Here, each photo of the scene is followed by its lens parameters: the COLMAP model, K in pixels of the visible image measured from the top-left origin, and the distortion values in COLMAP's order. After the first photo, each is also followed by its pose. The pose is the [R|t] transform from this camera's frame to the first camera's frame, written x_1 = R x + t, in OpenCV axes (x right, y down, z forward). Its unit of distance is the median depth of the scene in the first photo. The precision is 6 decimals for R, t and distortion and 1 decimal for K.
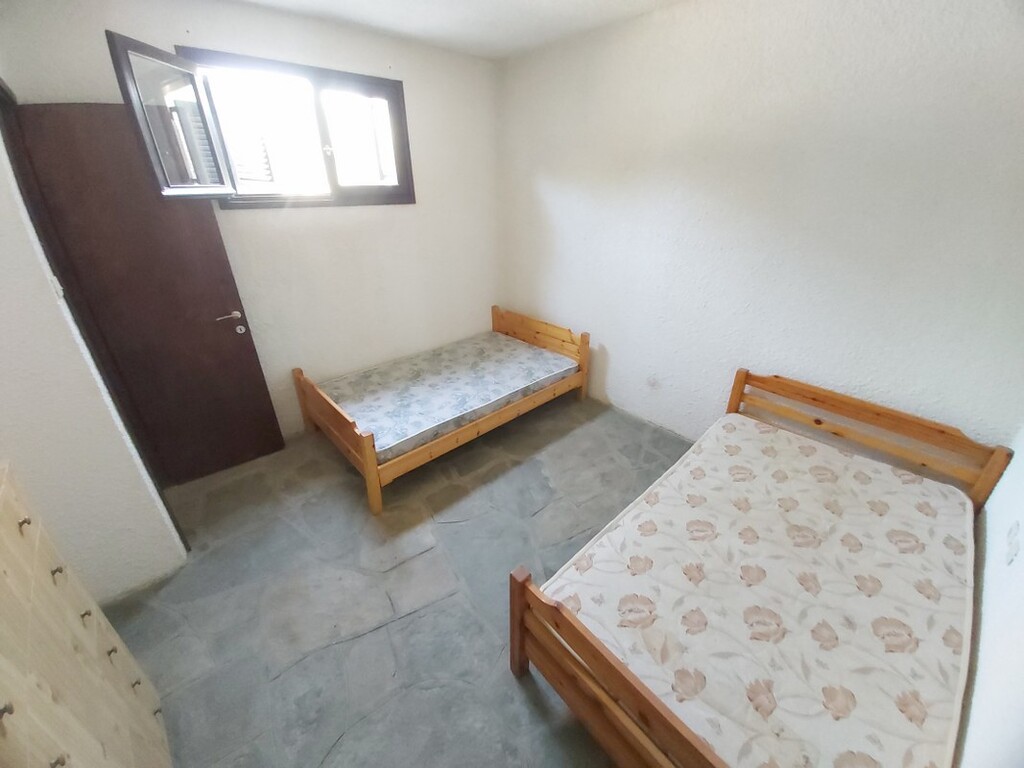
lens RADIAL K [[397.3, 0, 516.7], [0, 397.3, 376.8], [0, 0, 1]] dist [0.002446, -0.009045]
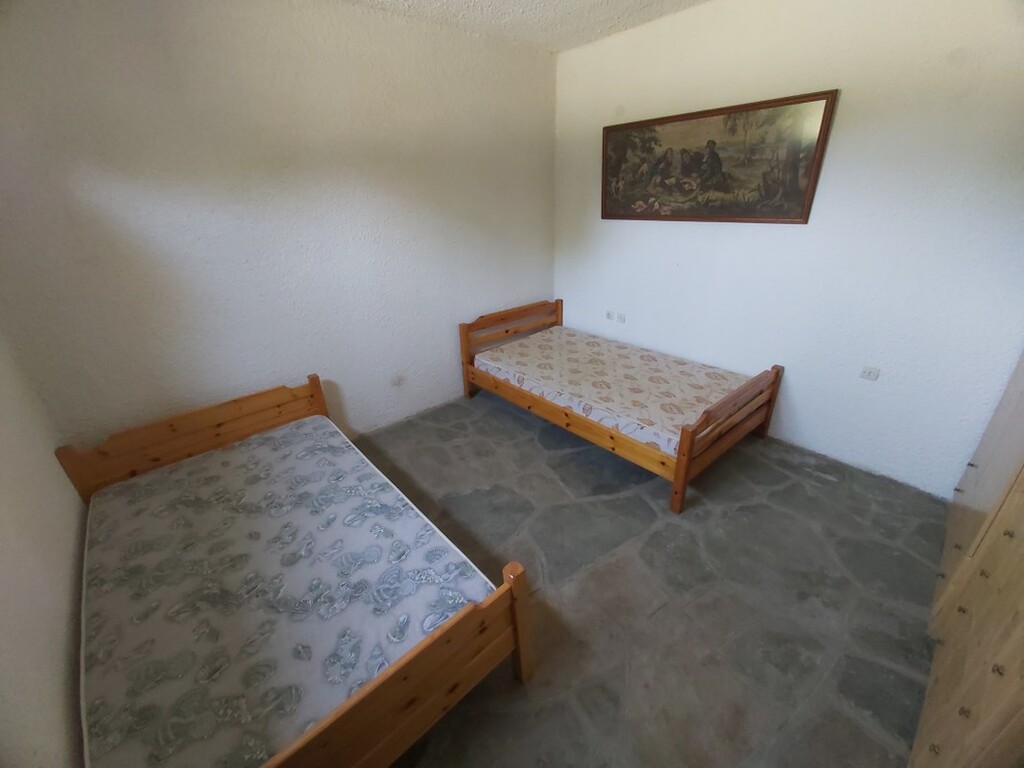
lens RADIAL K [[396.4, 0, 512.9], [0, 396.4, 376.0], [0, 0, 1]] dist [0.017462, -0.015761]
pose [[0.025754, -0.413683, 0.910057, -0.668148], [0.463351, 0.811603, 0.355817, -0.259421], [-0.885800, 0.412512, 0.212582, 0.616486]]
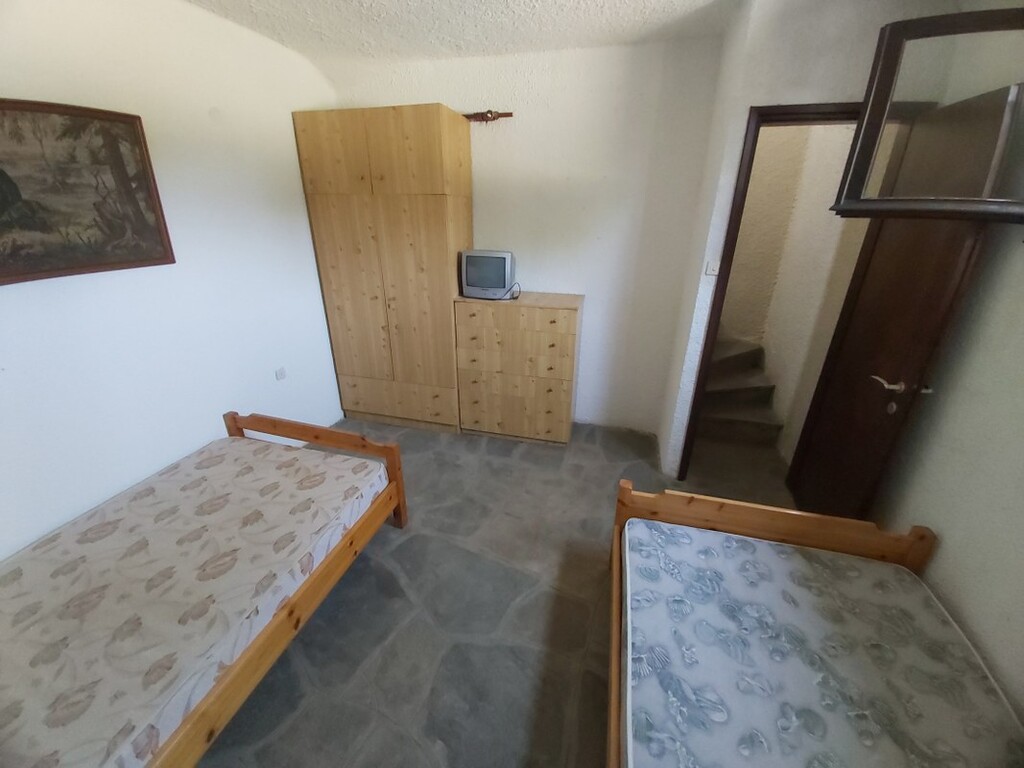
lens RADIAL K [[396.4, 0, 512.9], [0, 396.4, 376.0], [0, 0, 1]] dist [0.017462, -0.015761]
pose [[-0.848733, 0.198860, -0.490008, 0.163098], [-0.231261, 0.693729, 0.682099, -0.447417], [0.475575, 0.692239, -0.542802, 0.977187]]
